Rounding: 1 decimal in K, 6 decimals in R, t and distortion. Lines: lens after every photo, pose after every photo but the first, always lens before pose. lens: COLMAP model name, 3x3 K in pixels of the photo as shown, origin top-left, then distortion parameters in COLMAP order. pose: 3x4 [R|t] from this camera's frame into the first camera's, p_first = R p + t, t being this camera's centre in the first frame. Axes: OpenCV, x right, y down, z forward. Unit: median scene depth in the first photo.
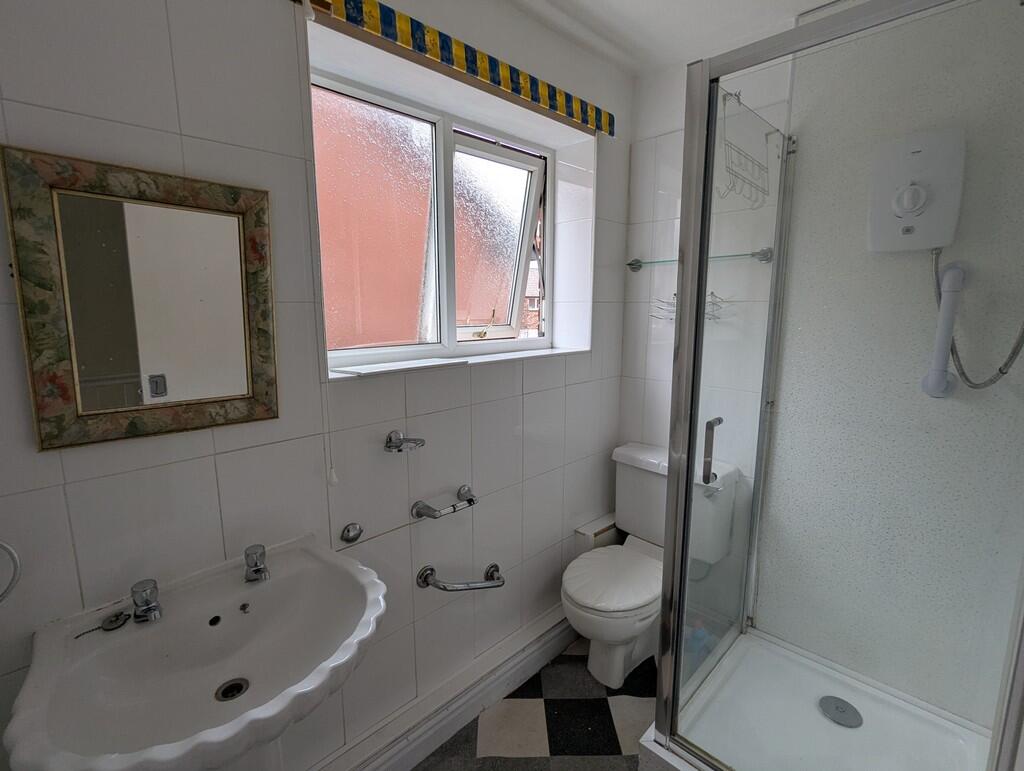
lens RADIAL K [[483.6, 0, 511.4], [0, 483.6, 382.3], [0, 0, 1]] dist [-0.000997, 0.000345]
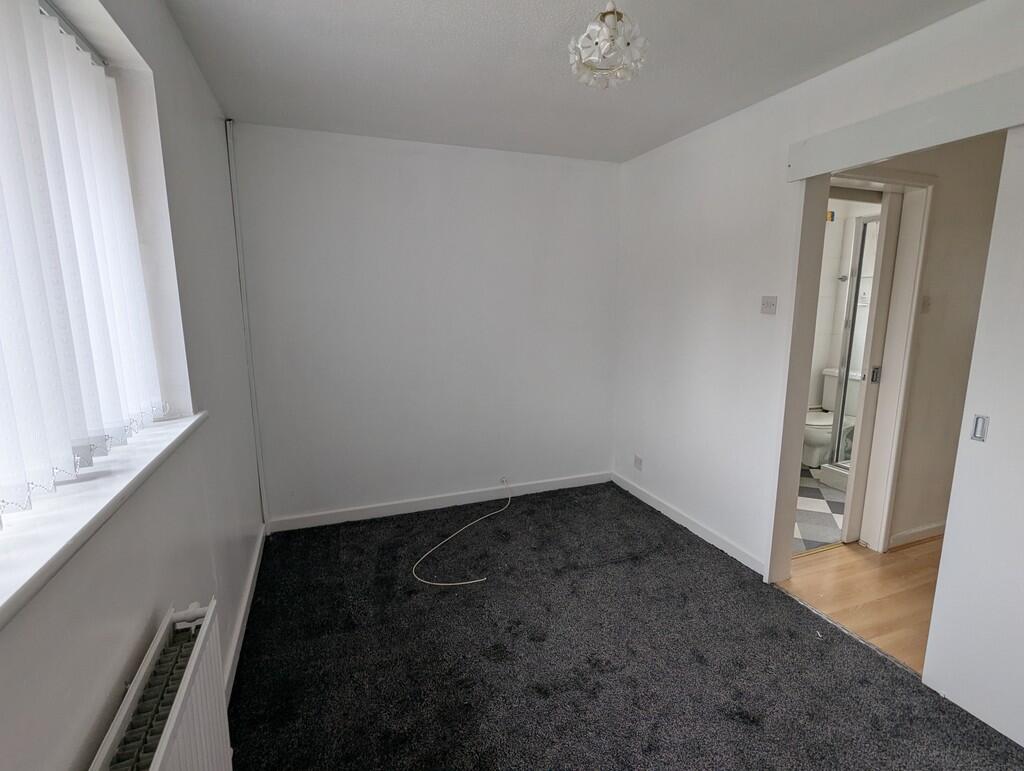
lens RADIAL K [[483.6, 0, 511.9], [0, 483.6, 385.0], [0, 0, 1]] dist [-0.000997, 0.000345]
pose [[0.913377, 0.059555, -0.402734, -0.179408], [-0.056921, 0.998207, 0.018520, 0.247672], [0.403115, 0.006008, 0.915130, -1.495702]]
